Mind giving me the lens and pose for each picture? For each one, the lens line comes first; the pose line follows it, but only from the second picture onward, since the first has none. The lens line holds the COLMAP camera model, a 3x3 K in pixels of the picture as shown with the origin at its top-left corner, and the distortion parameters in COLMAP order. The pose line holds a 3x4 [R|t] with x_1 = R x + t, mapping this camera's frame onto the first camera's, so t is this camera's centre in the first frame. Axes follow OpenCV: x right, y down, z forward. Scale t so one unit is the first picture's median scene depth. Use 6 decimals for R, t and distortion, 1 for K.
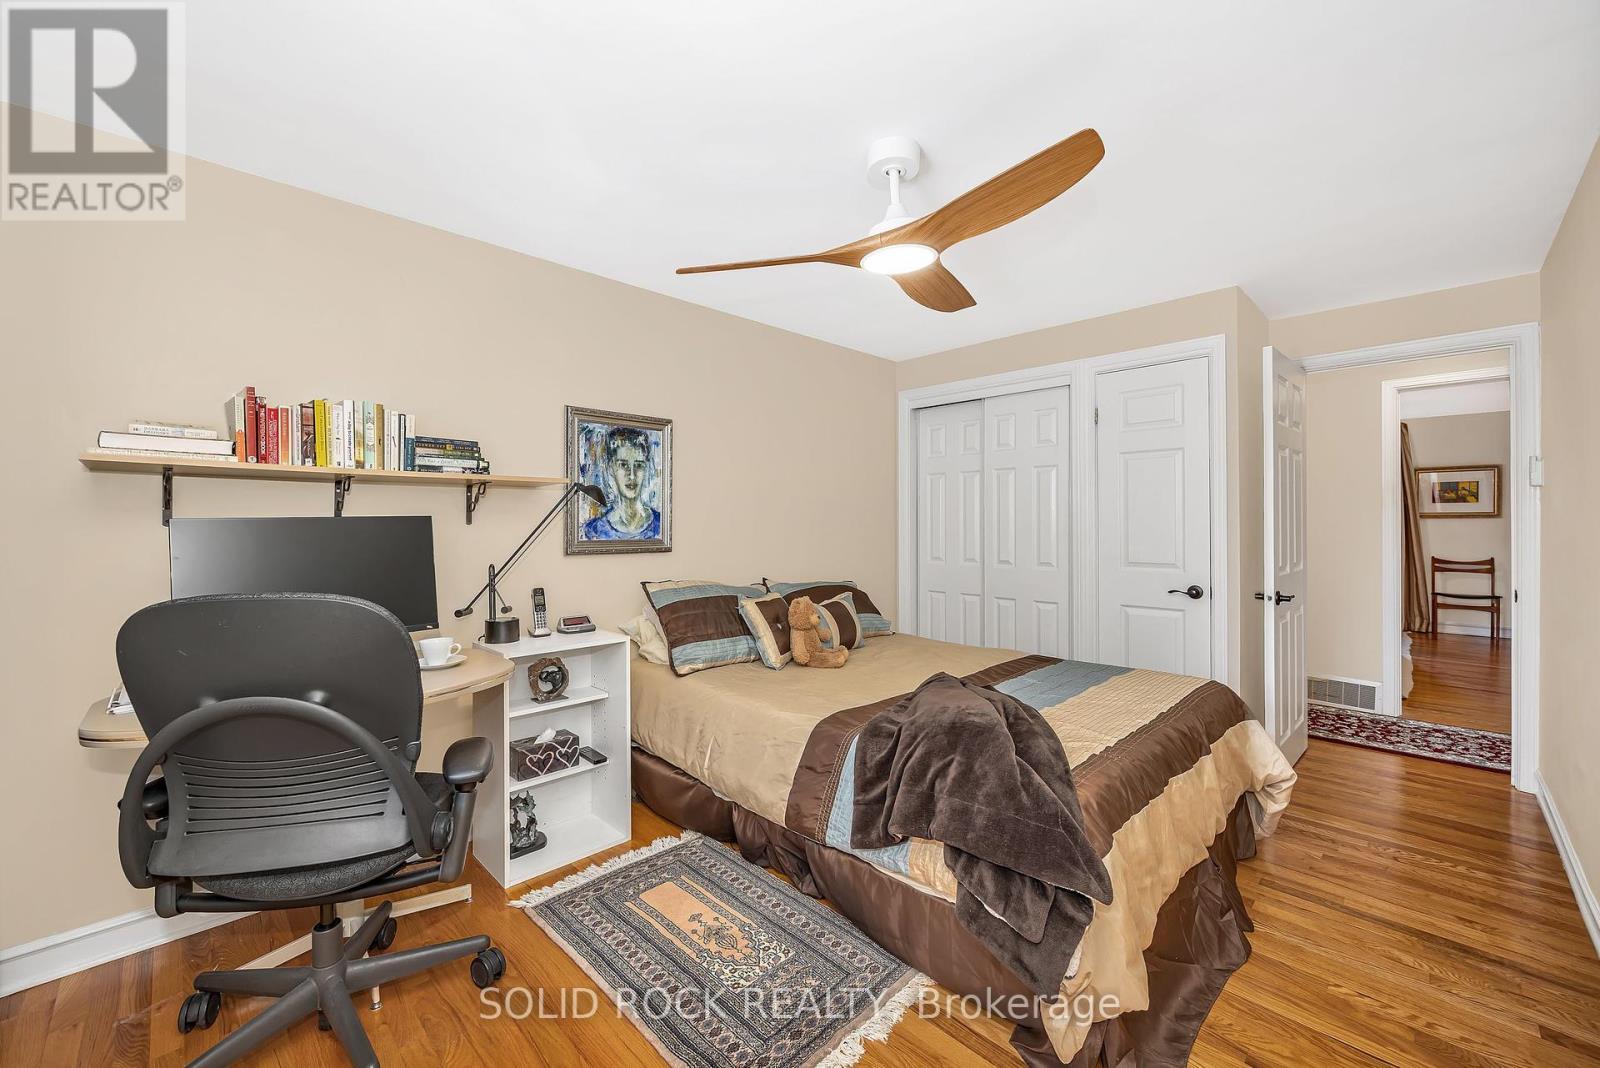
lens RADIAL K [[631.1, 0, 792.4], [0, 631.1, 526.6], [0, 0, 1]] dist [0.000066, 0.000025]
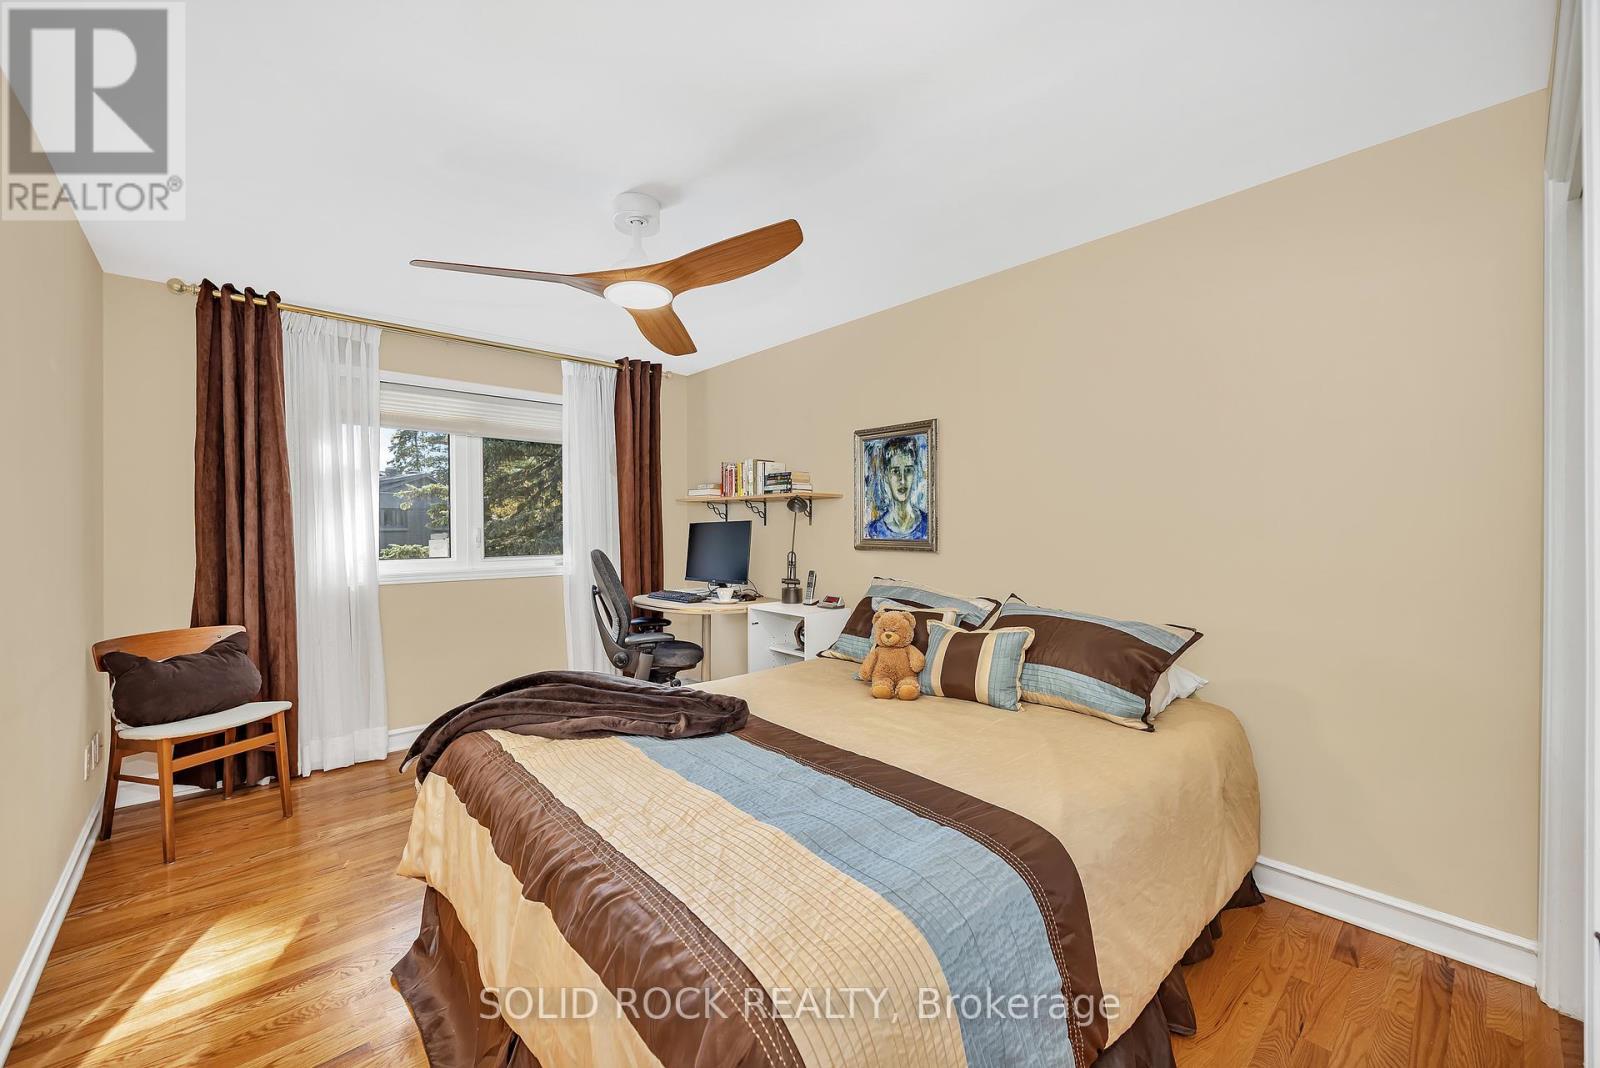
lens RADIAL K [[631.1, 0, 792.3], [0, 631.1, 532.2], [0, 0, 1]] dist [0.000066, 0.000025]
pose [[-0.051018, 0.020589, -0.998485, 0.847525], [0.002508, 0.999787, 0.020488, -0.014433], [0.998695, -0.001459, -0.051059, 0.868451]]
